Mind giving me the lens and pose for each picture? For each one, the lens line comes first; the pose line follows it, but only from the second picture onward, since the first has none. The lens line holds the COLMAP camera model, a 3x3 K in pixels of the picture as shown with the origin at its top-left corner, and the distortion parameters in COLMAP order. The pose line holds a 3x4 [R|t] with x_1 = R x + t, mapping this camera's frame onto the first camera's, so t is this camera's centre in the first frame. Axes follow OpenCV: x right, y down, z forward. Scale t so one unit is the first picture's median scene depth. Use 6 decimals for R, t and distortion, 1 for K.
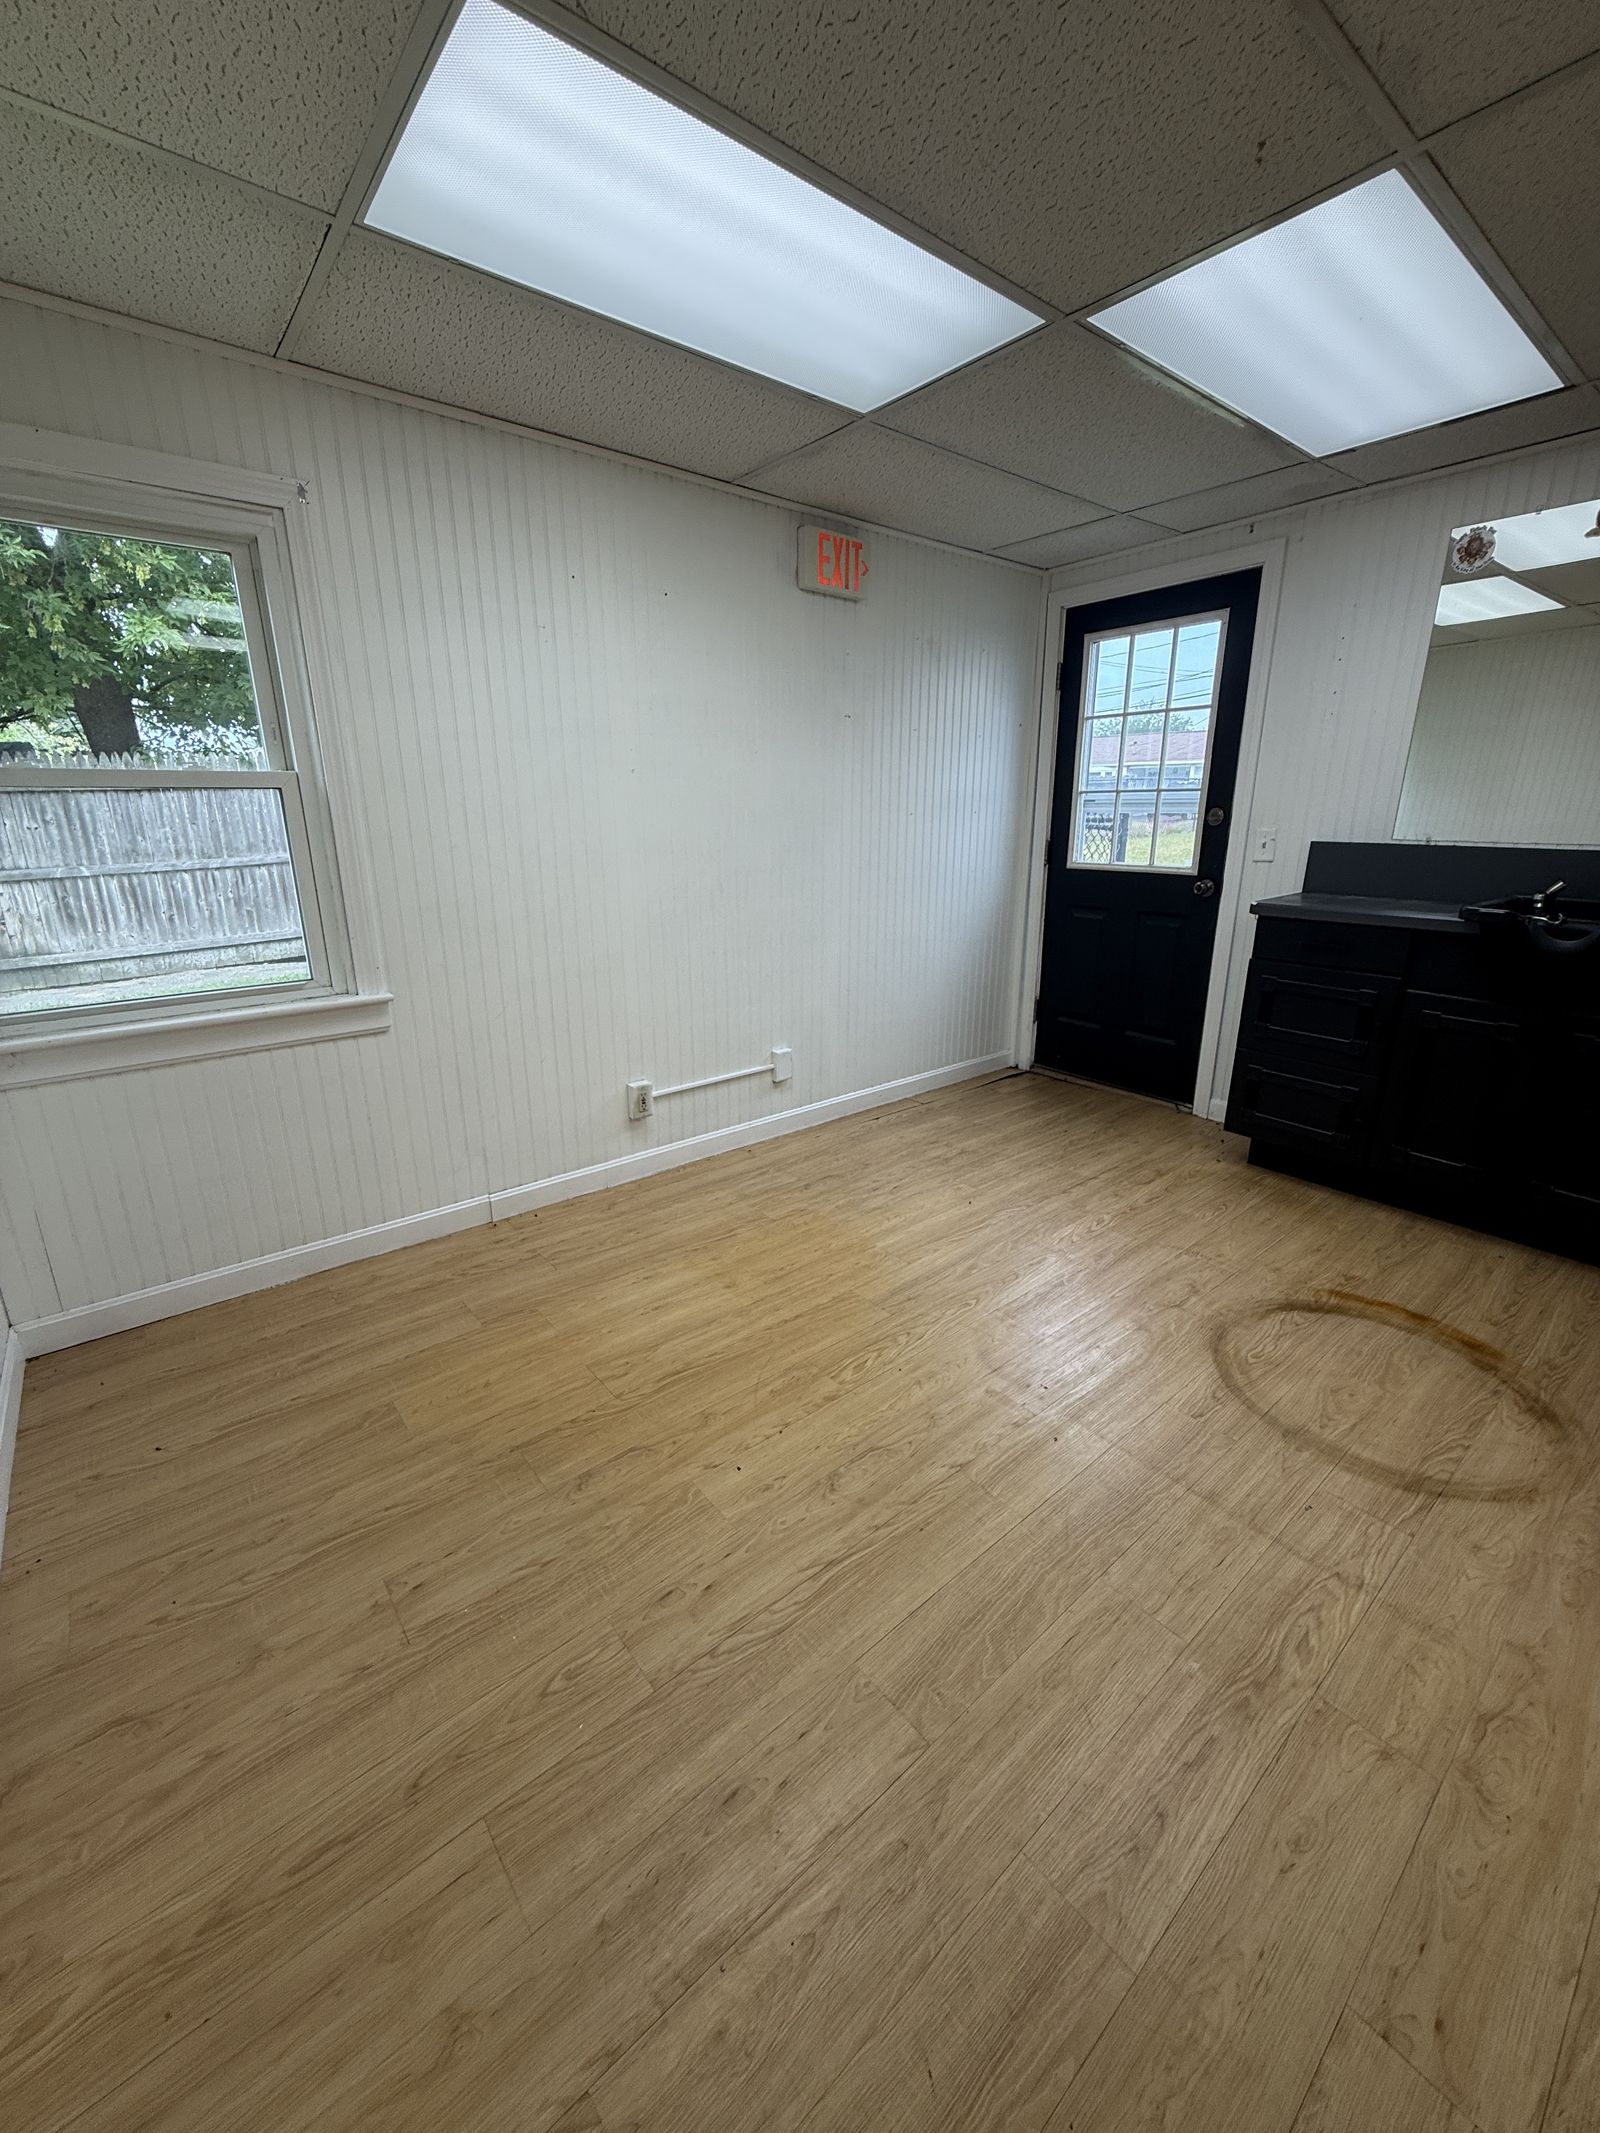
lens RADIAL K [[850.5, 0, 796.8], [0, 850.5, 1065.6], [0, 0, 1]] dist [0.002246, -0.002476]
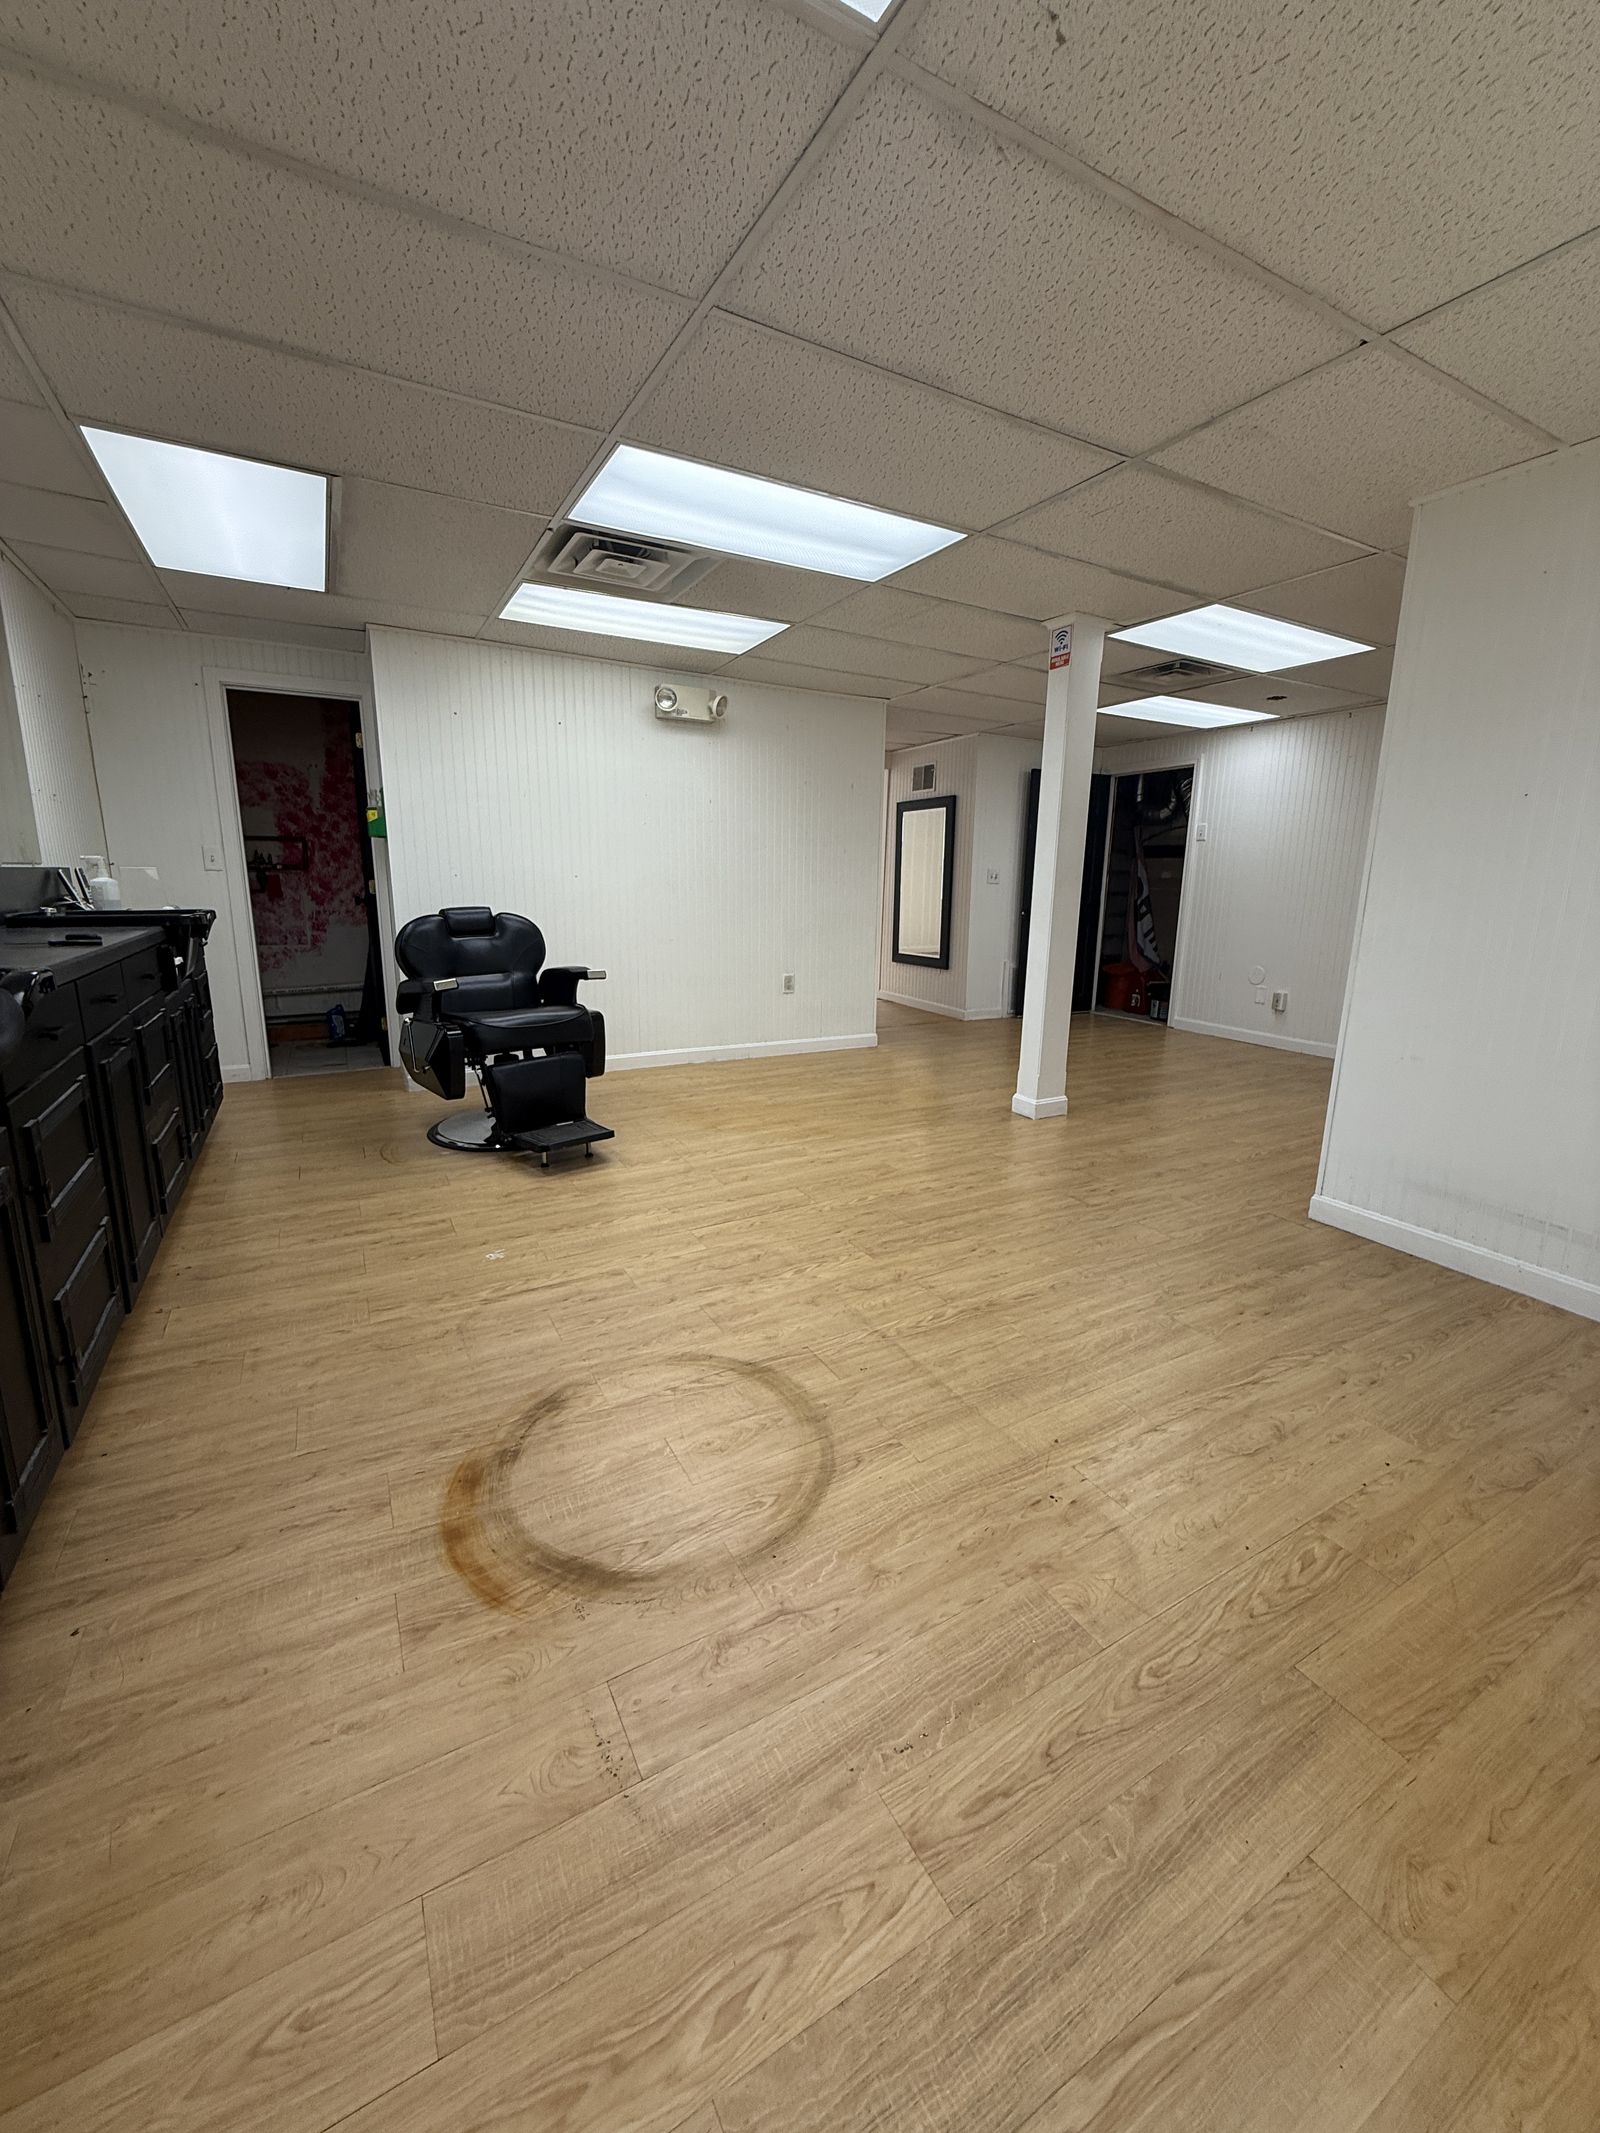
lens RADIAL K [[850.5, 0, 802.3], [0, 850.5, 1065.2], [0, 0, 1]] dist [0.002246, -0.002476]
pose [[-0.985088, -0.048192, 0.165166, 0.385750], [0.037598, 0.876475, 0.479977, -0.369857], [-0.167895, 0.479029, -0.861593, 1.442946]]
